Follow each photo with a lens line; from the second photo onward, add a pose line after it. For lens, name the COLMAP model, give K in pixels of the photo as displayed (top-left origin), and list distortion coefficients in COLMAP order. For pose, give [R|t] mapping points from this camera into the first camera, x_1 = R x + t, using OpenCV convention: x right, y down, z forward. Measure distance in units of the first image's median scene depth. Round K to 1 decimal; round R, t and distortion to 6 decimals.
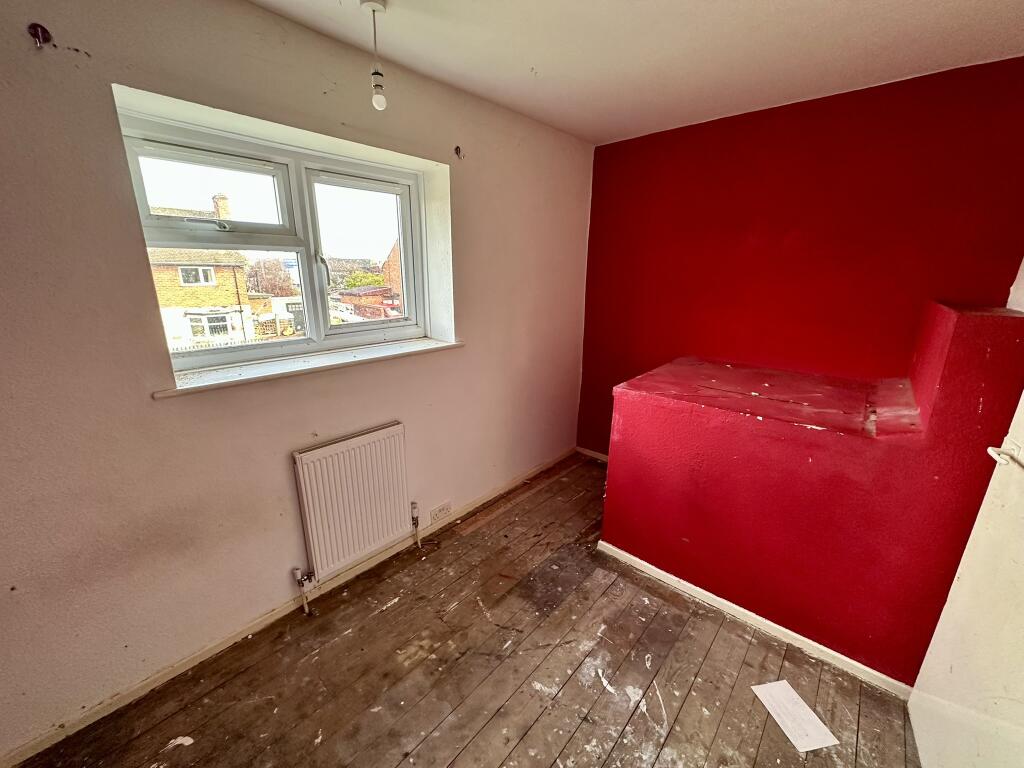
lens RADIAL K [[406.8, 0, 511.3], [0, 406.8, 385.2], [0, 0, 1]] dist [-0.001283, -0.000135]
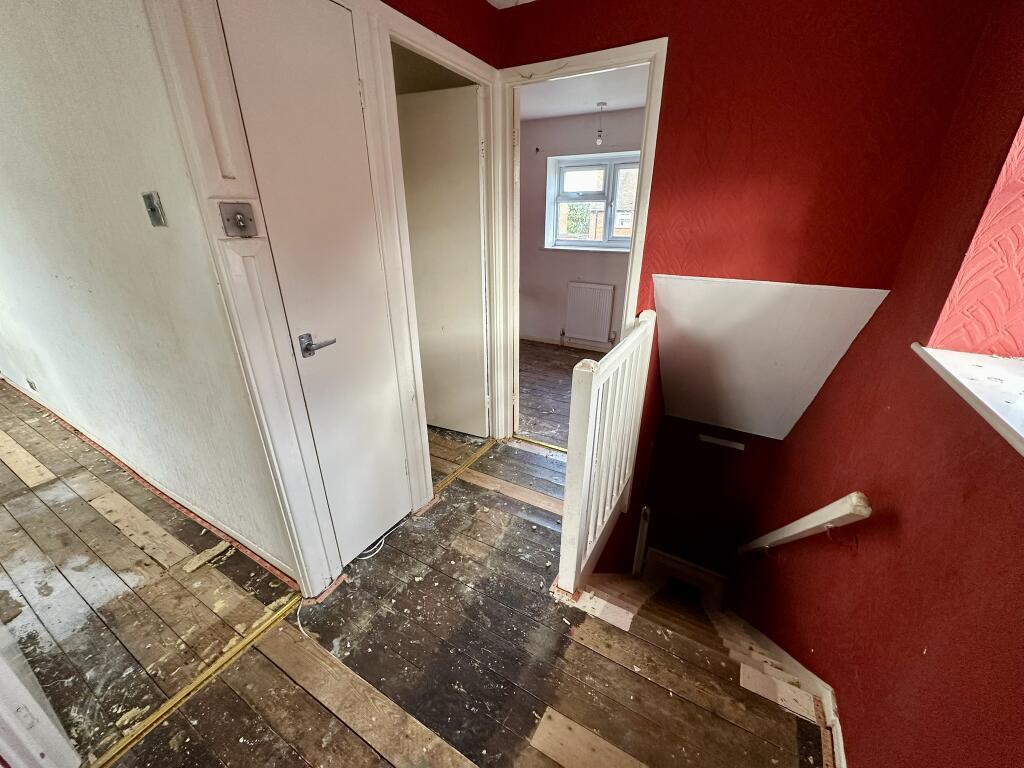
lens RADIAL K [[406.8, 0, 511.3], [0, 406.8, 385.2], [0, 0, 1]] dist [-0.001283, -0.000135]
pose [[0.206487, 0.376732, -0.903015, 2.024960], [-0.263099, 0.910292, 0.319606, 0.030997], [0.942413, 0.171588, 0.287081, -0.011350]]
